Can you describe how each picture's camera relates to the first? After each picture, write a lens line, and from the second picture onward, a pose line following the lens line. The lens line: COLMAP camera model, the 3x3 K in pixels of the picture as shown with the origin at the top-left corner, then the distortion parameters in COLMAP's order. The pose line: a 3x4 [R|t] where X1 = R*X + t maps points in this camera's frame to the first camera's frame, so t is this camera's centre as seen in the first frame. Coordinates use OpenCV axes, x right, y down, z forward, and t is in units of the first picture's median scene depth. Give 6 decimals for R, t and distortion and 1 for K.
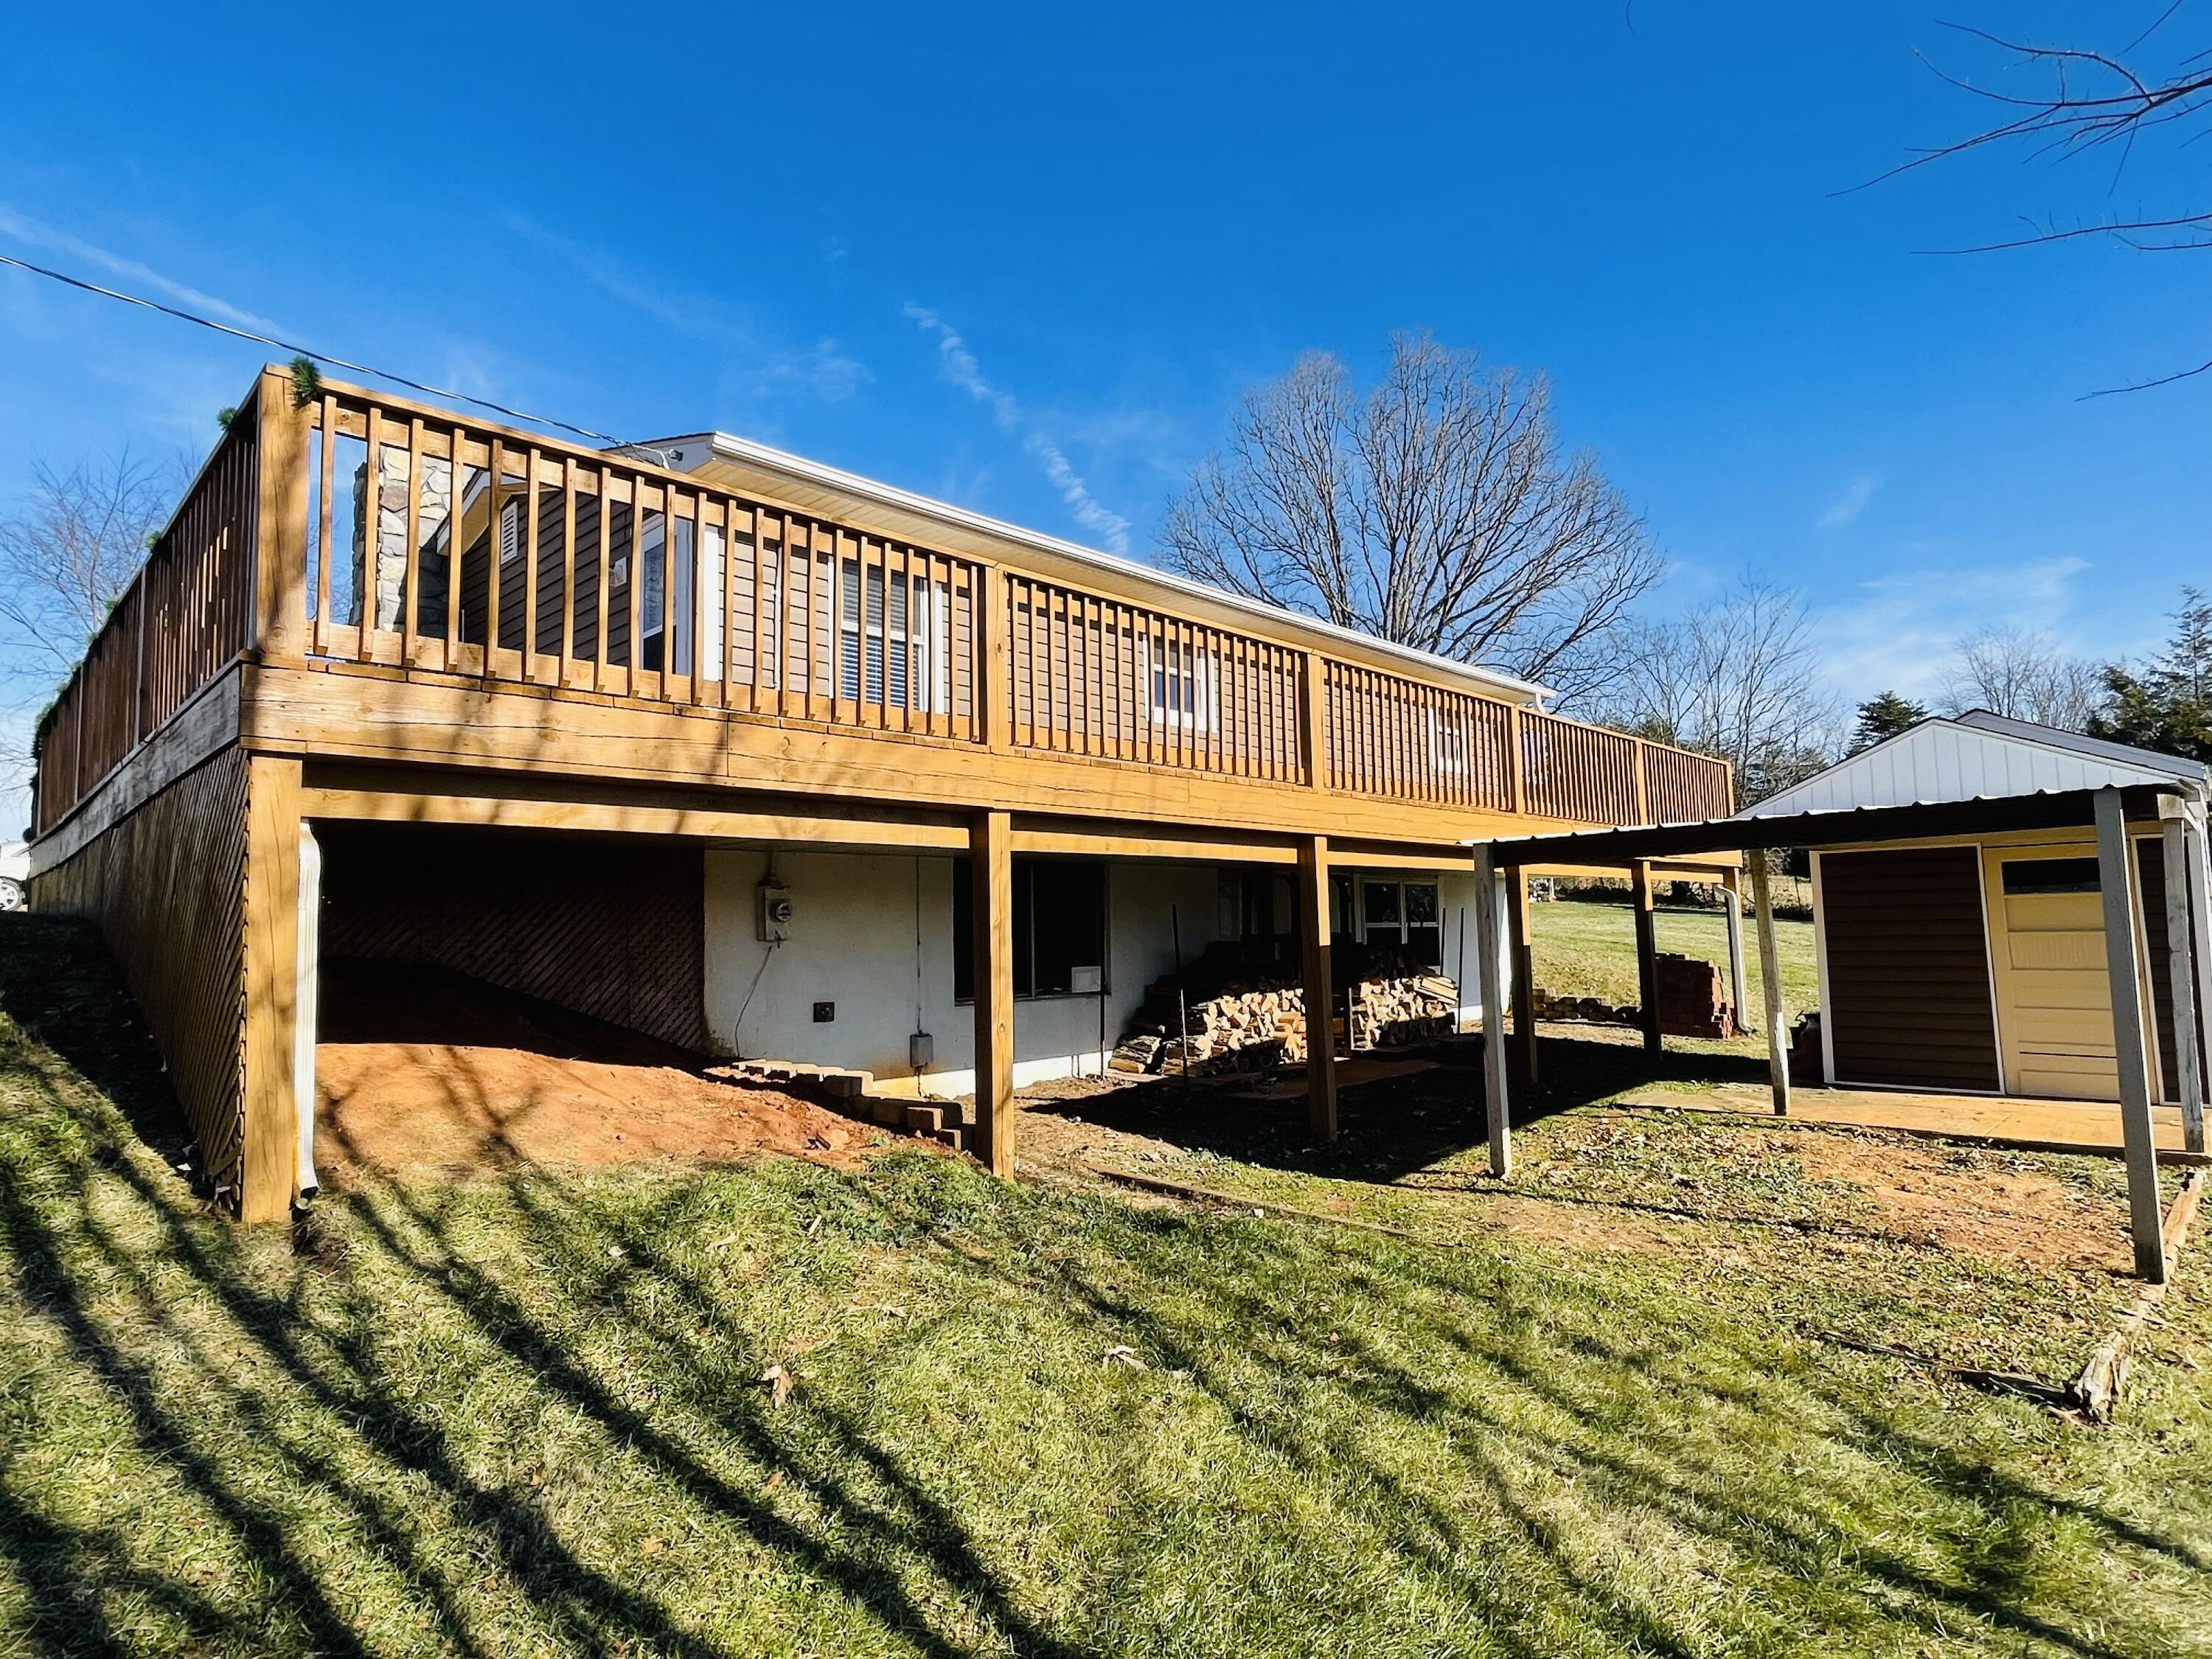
lens RADIAL K [[1168.2, 0, 1098.2], [0, 1168.2, 815.6], [0, 0, 1]] dist [-0.002017, -0.000529]
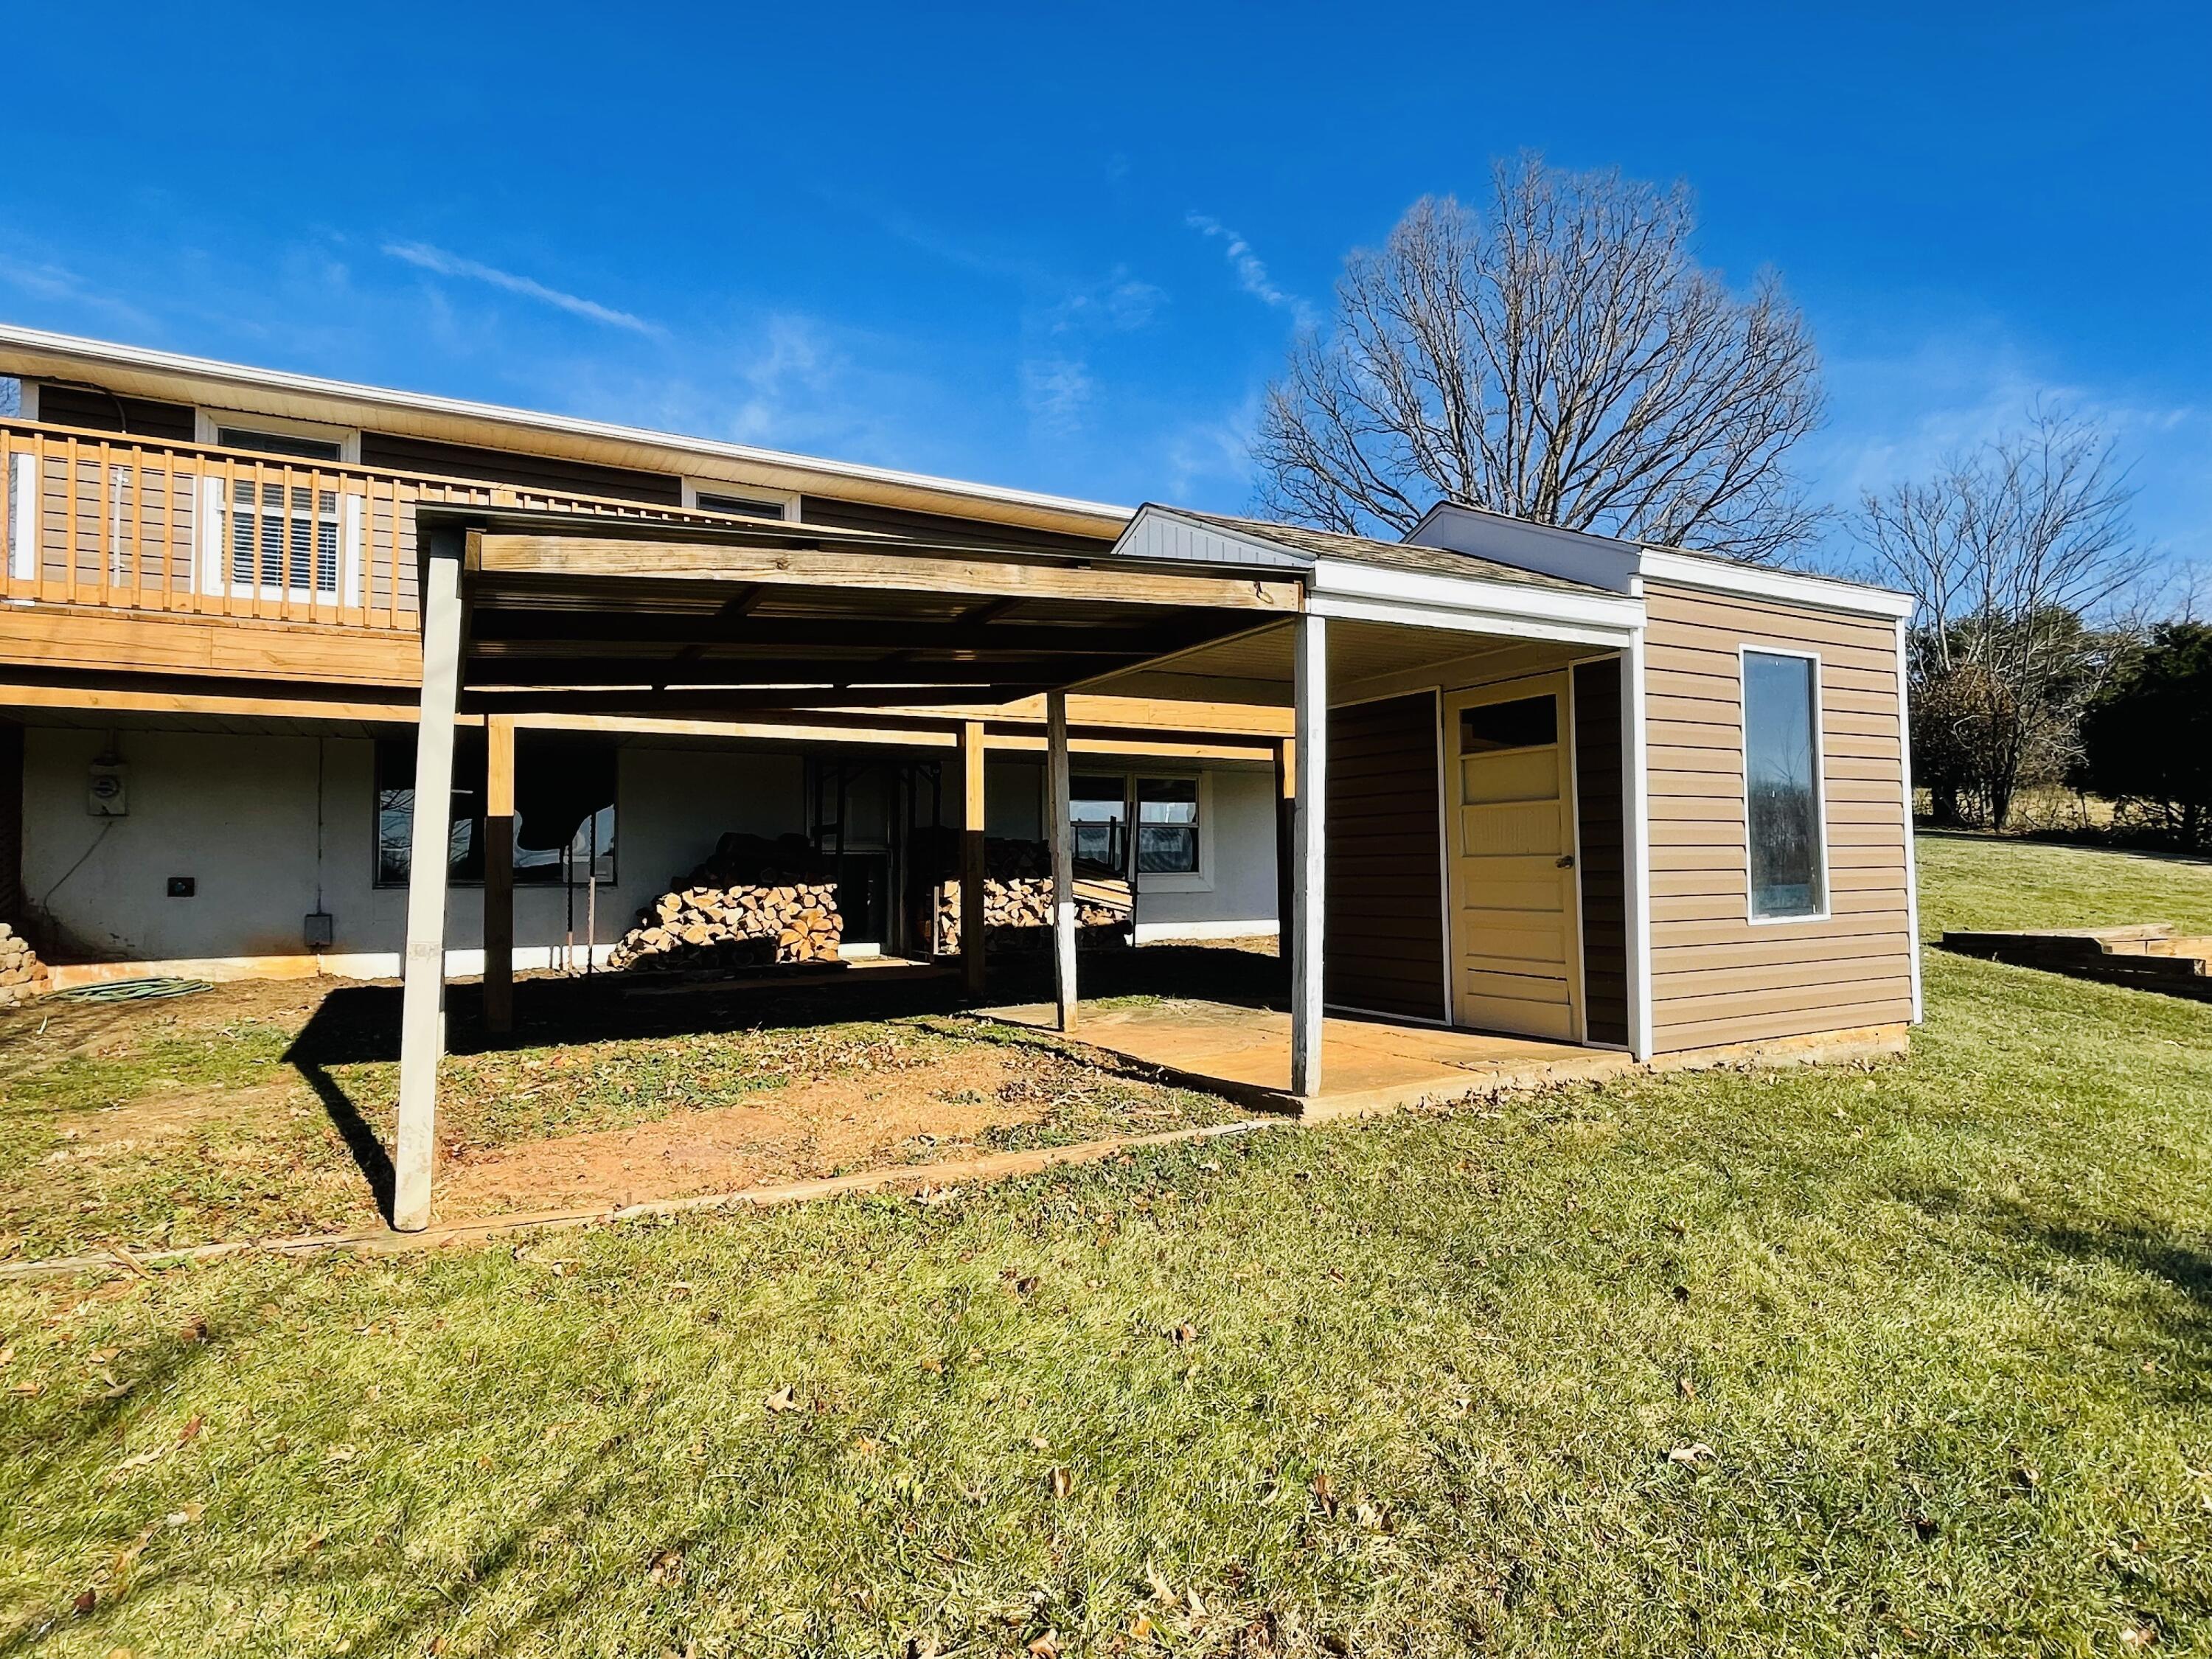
lens RADIAL K [[1168.2, 0, 1105.5], [0, 1168.2, 853.2], [0, 0, 1]] dist [-0.002017, -0.000529]
pose [[0.957515, 0.005014, -0.288341, 0.545620], [0.020366, 0.996177, 0.084956, 0.043906], [0.287664, -0.087219, 0.953752, 0.166729]]
